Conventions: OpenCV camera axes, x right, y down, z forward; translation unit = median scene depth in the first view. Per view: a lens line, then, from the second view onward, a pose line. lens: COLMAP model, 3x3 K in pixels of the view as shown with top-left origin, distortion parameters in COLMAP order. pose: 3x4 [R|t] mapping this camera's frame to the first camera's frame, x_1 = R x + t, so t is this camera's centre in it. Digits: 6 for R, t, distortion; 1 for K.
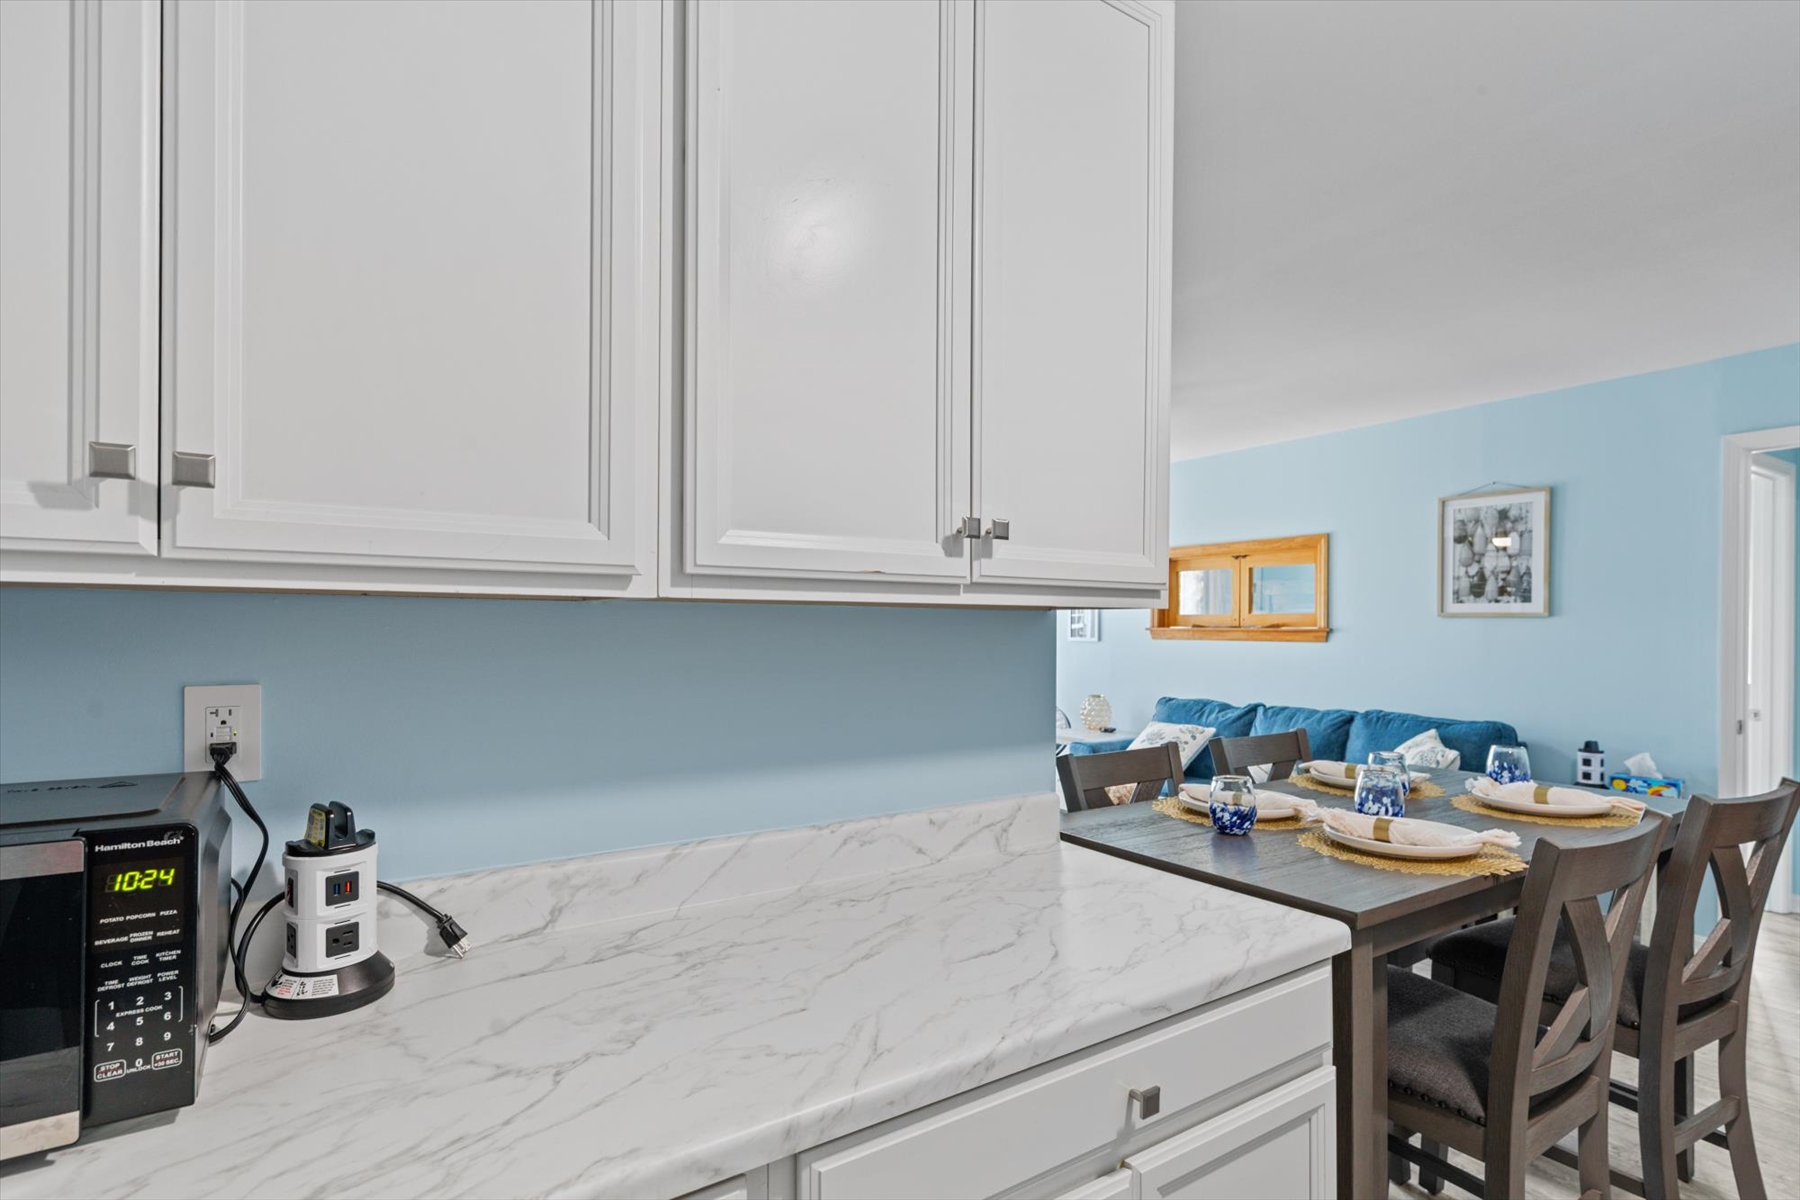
lens RADIAL K [[880.5, 0, 901.4], [0, 880.5, 624.5], [0, 0, 1]] dist [0.002570, 0.000063]
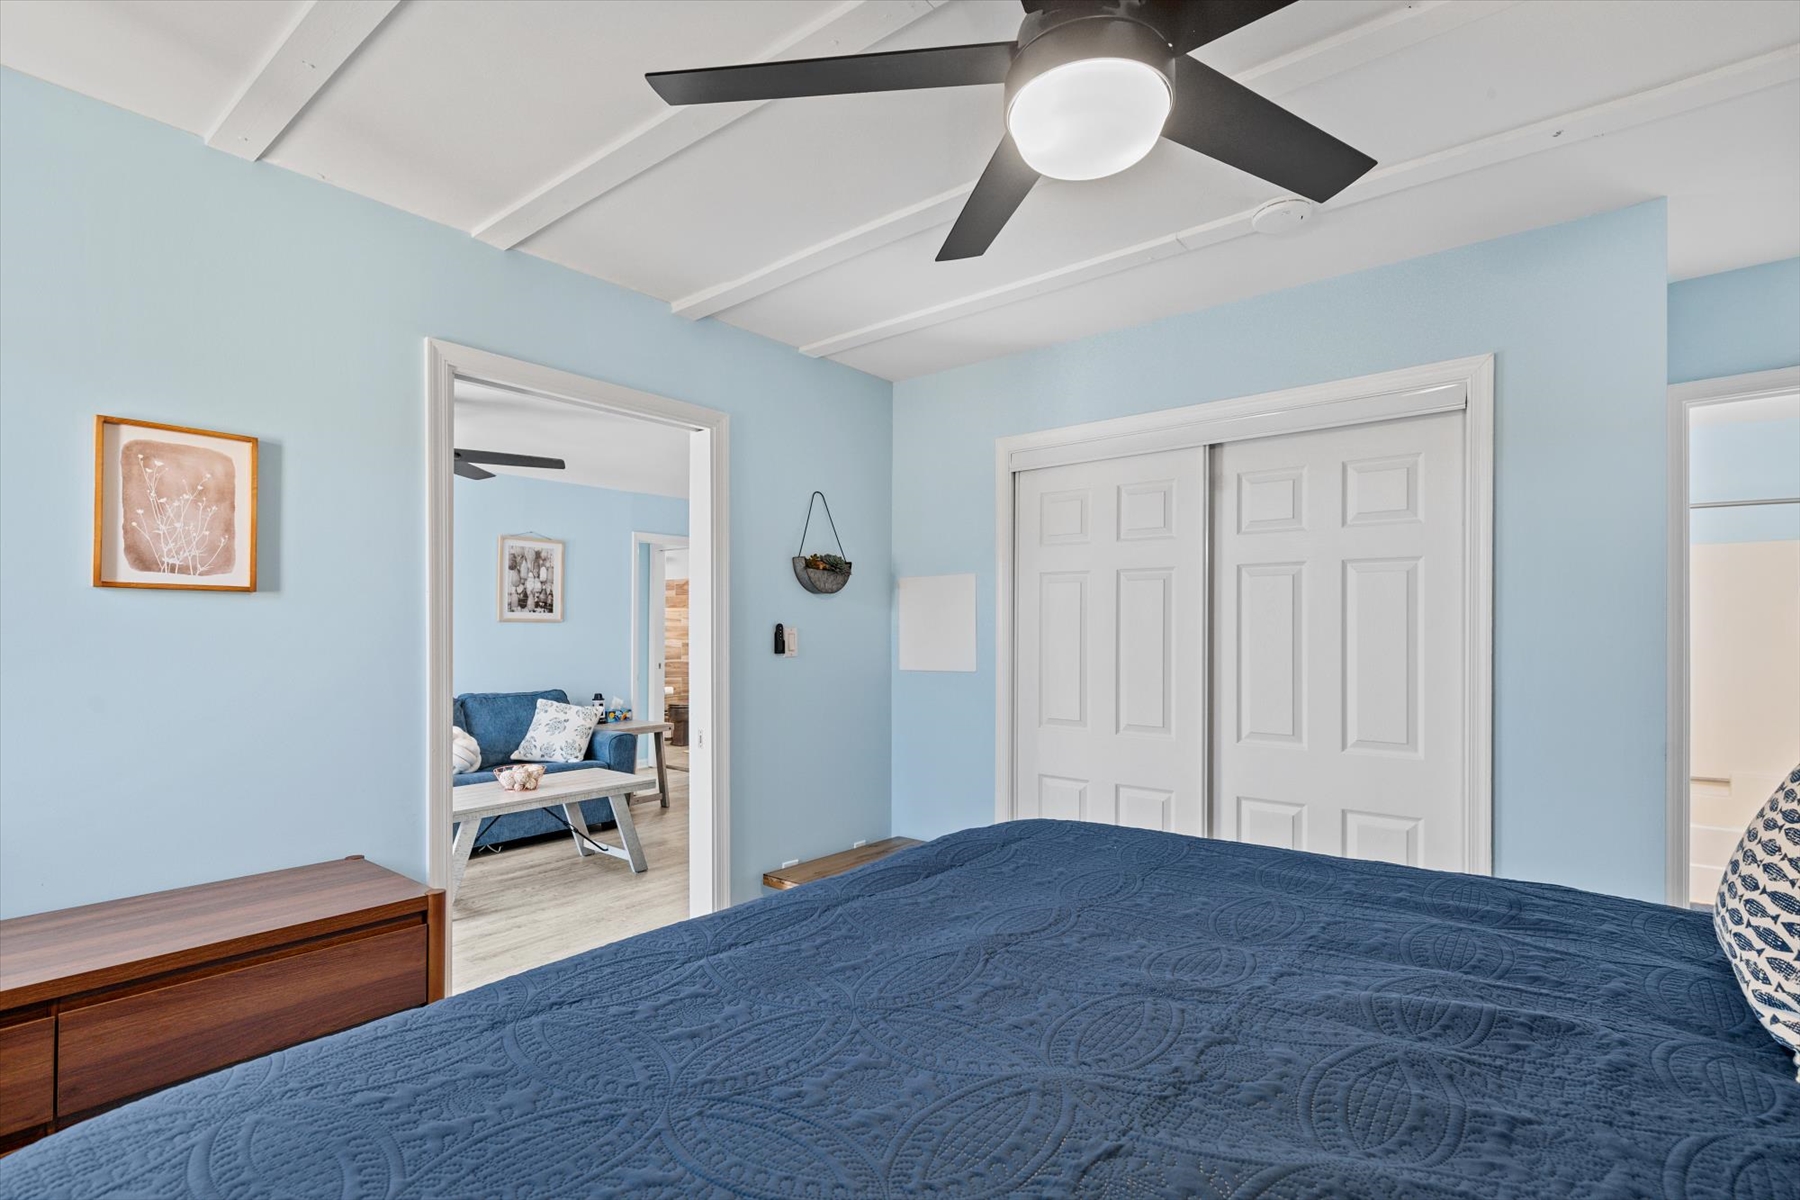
lens RADIAL K [[845.6, 0, 905.4], [0, 845.6, 613.8], [0, 0, 1]] dist [0.002890, 0.000499]
pose [[-0.306435, 0.011156, 0.951826, -0.898677], [-0.000472, 0.999929, -0.011872, -0.005143], [-0.951891, -0.004087, -0.306408, 0.841566]]
